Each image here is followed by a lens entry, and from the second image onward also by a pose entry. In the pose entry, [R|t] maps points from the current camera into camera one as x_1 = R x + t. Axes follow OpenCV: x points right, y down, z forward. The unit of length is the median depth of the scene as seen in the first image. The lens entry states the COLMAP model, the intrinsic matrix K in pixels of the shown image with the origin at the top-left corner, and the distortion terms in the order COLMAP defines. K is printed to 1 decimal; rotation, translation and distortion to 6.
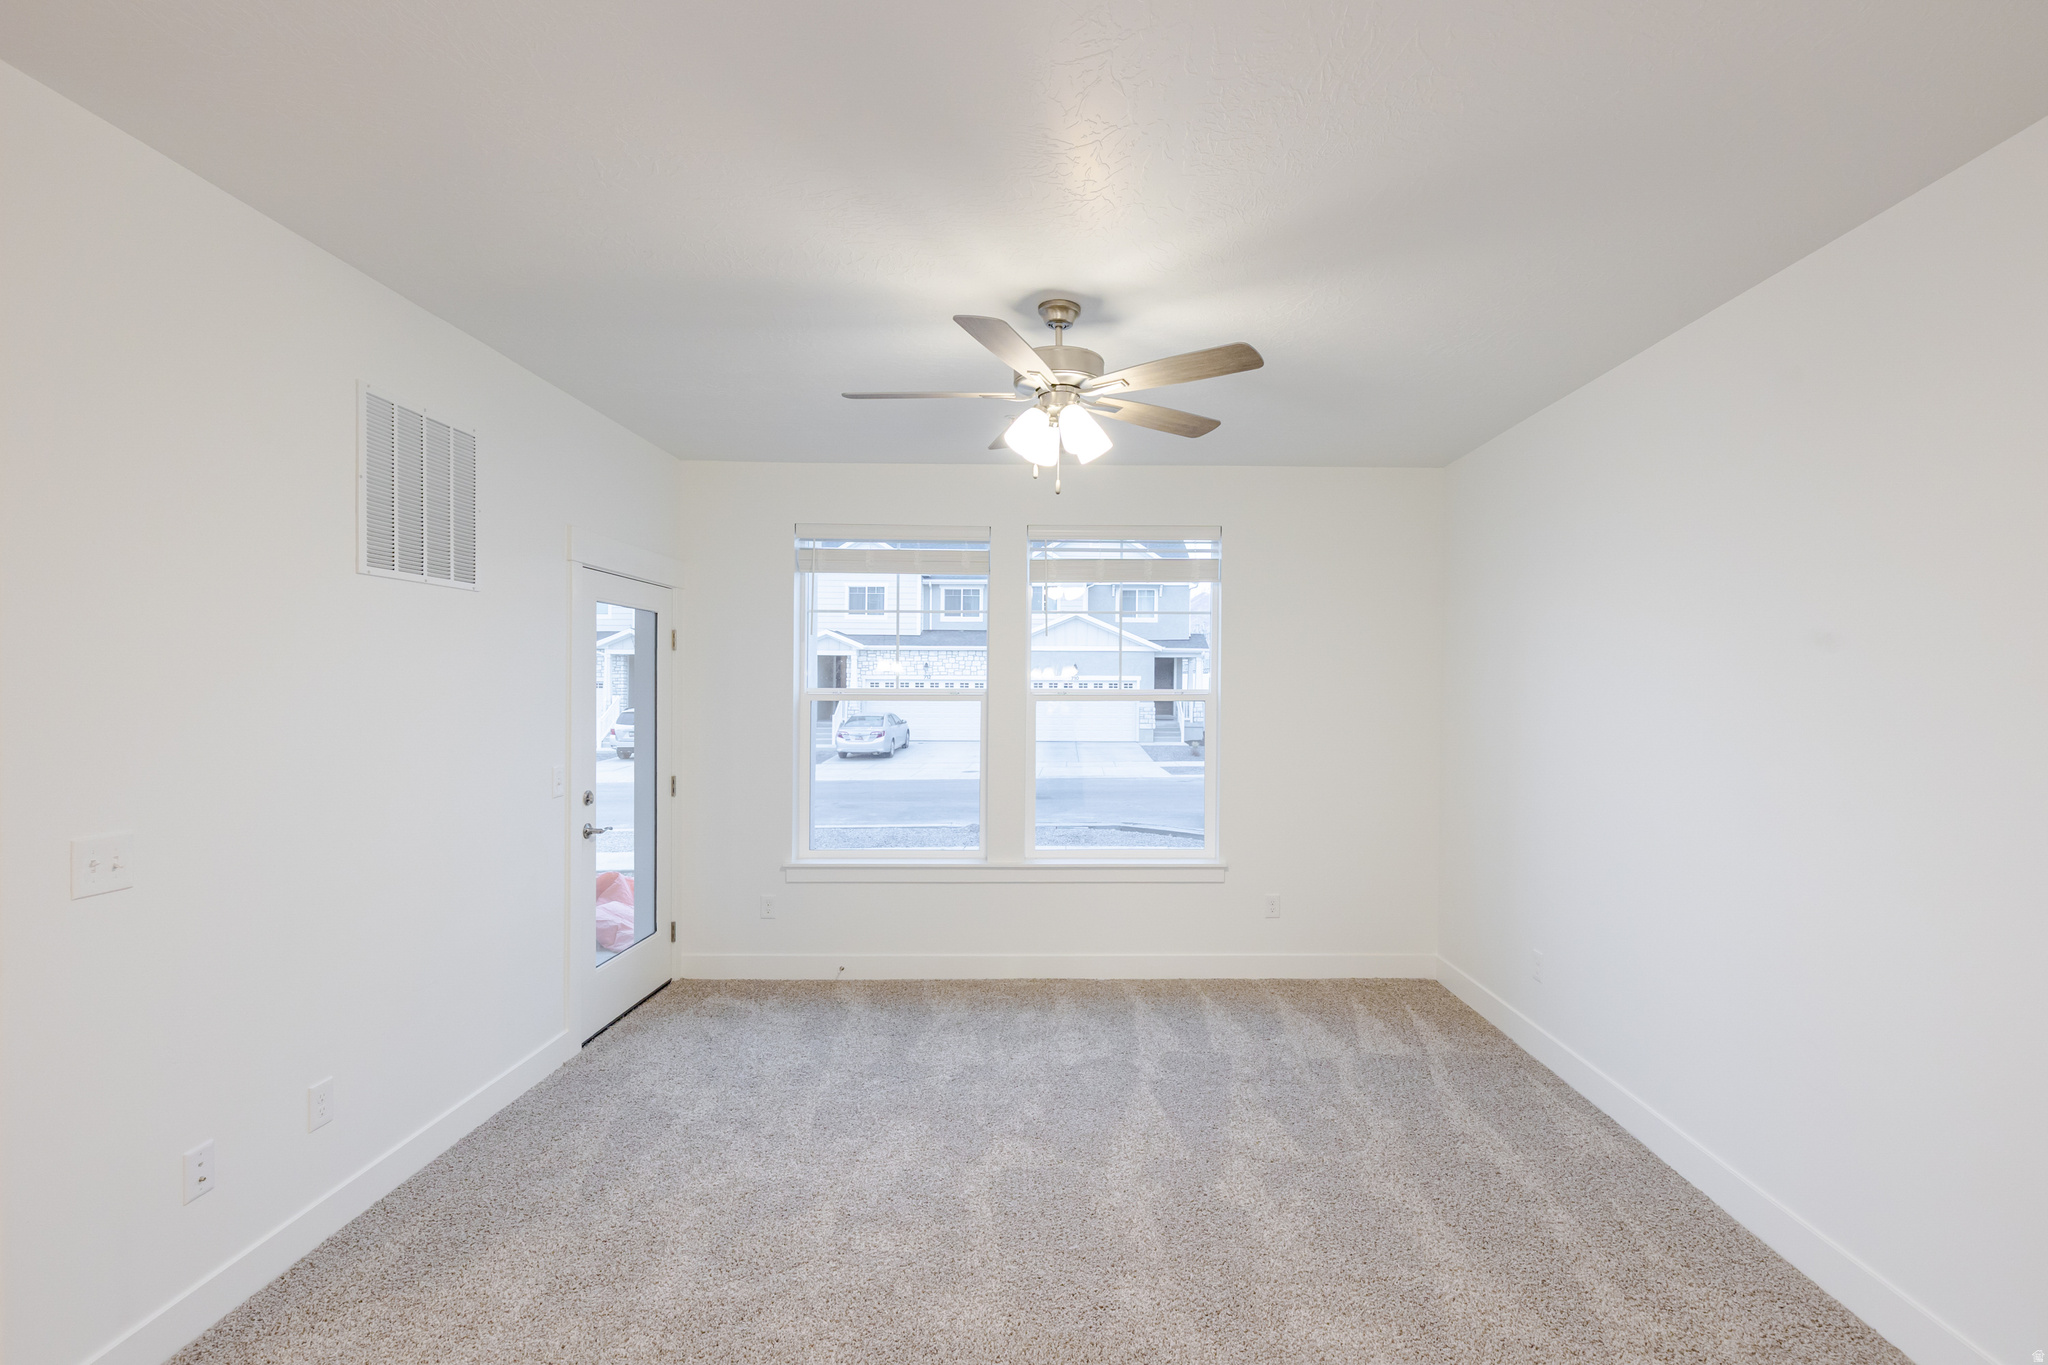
lens RADIAL K [[942.3, 0, 1041.2], [0, 942.3, 697.4], [0, 0, 1]] dist [0.004100, -0.000563]
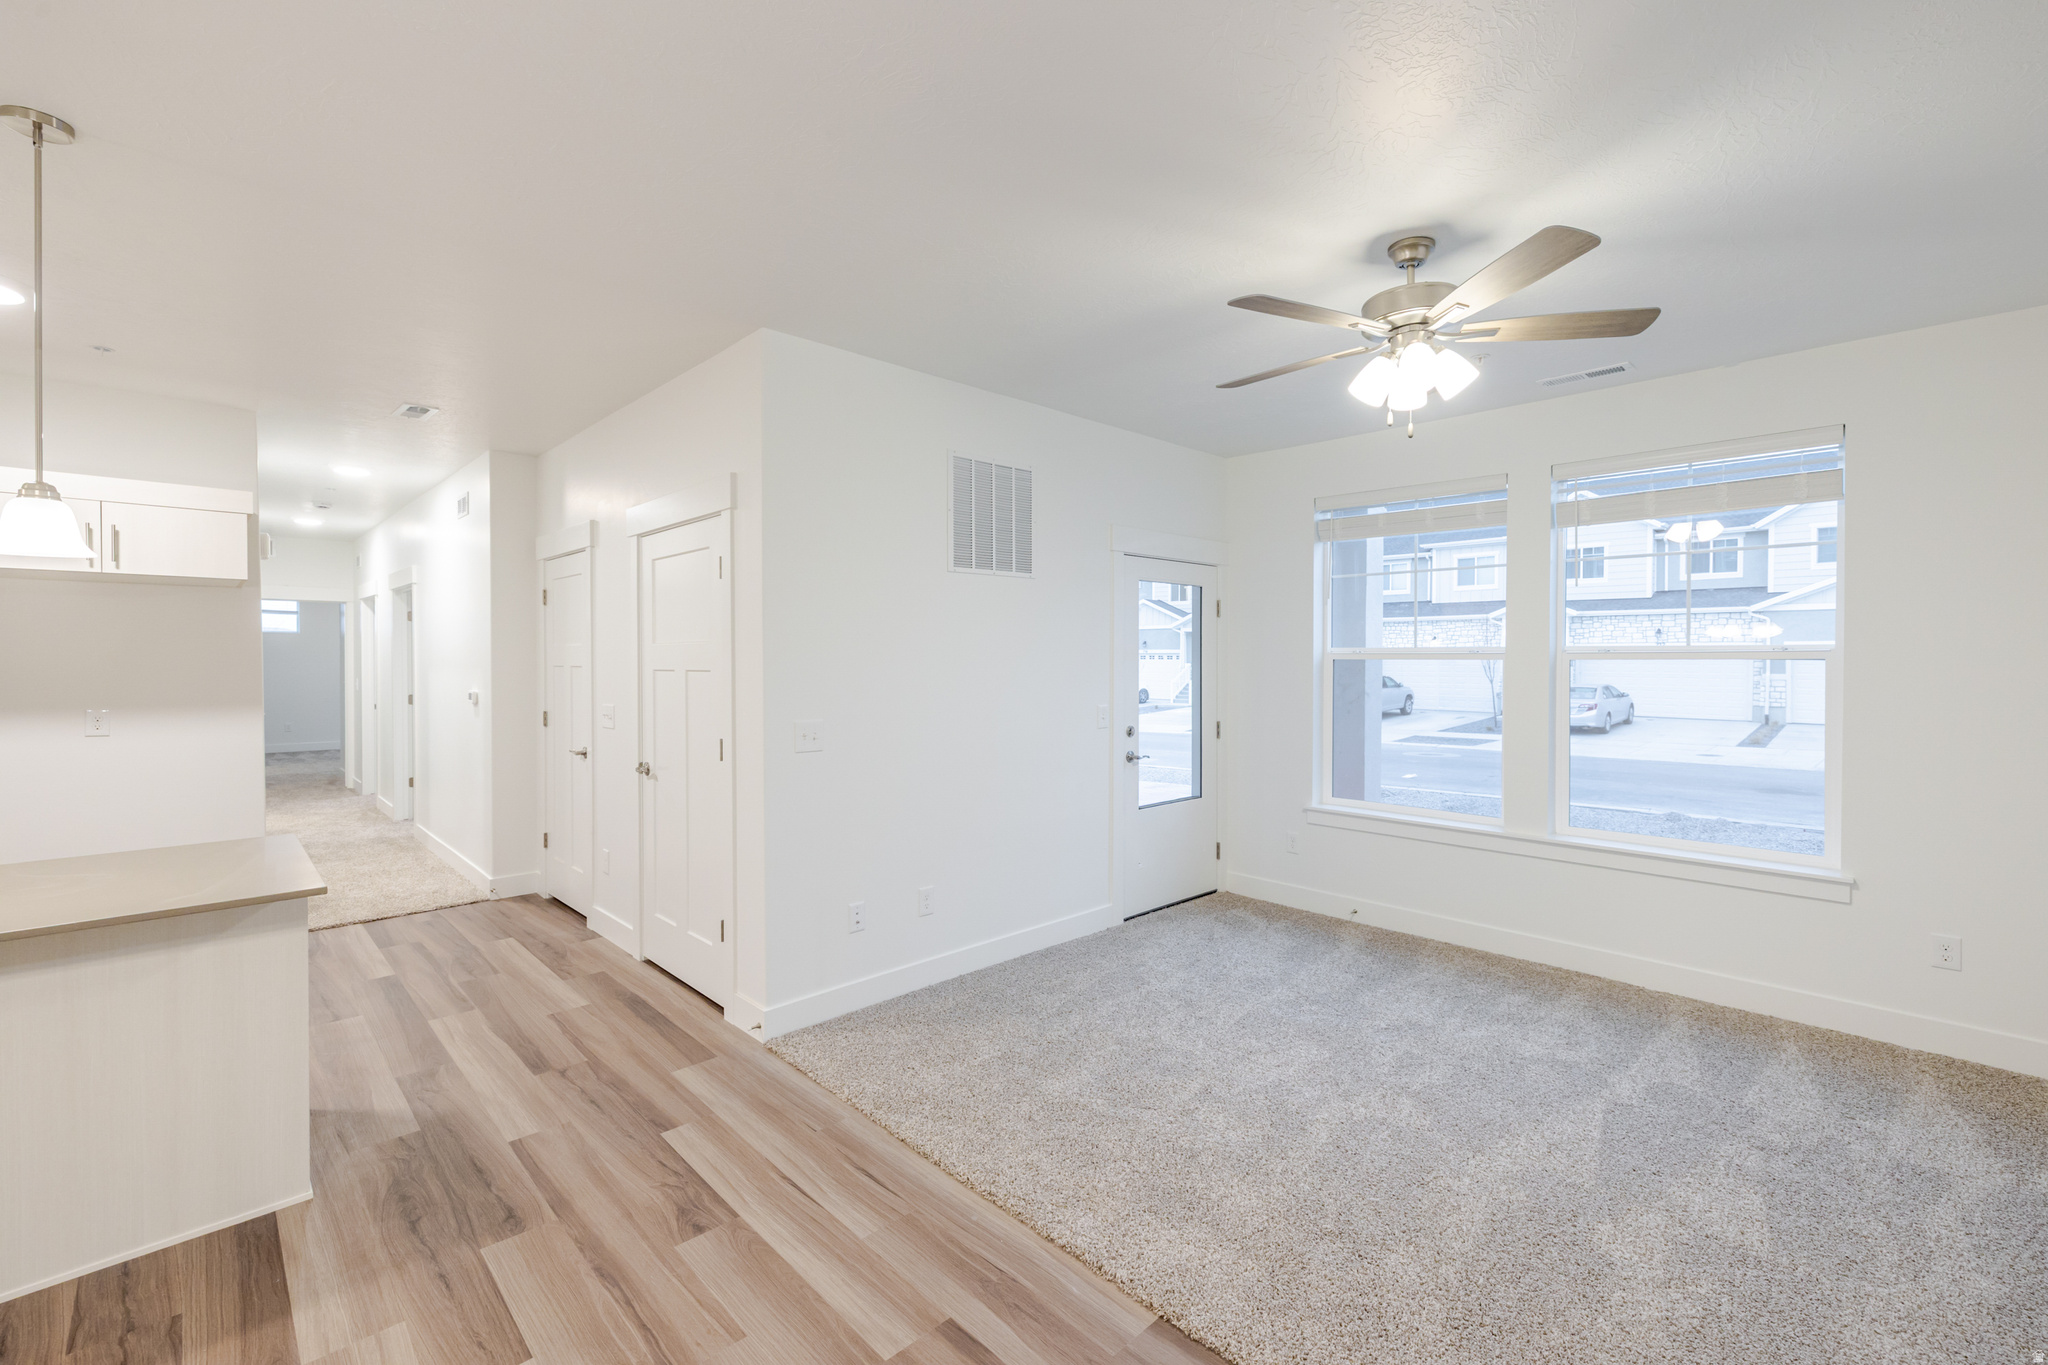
lens RADIAL K [[881.2, 0, 1044.7], [0, 881.2, 669.2], [0, 0, 1]] dist [0.000971, 0.000515]
pose [[0.684534, 0.006821, -0.728949, 0.355040], [-0.008765, 0.999961, 0.001127, 0.022059], [0.728928, 0.005618, 0.684567, 0.083974]]
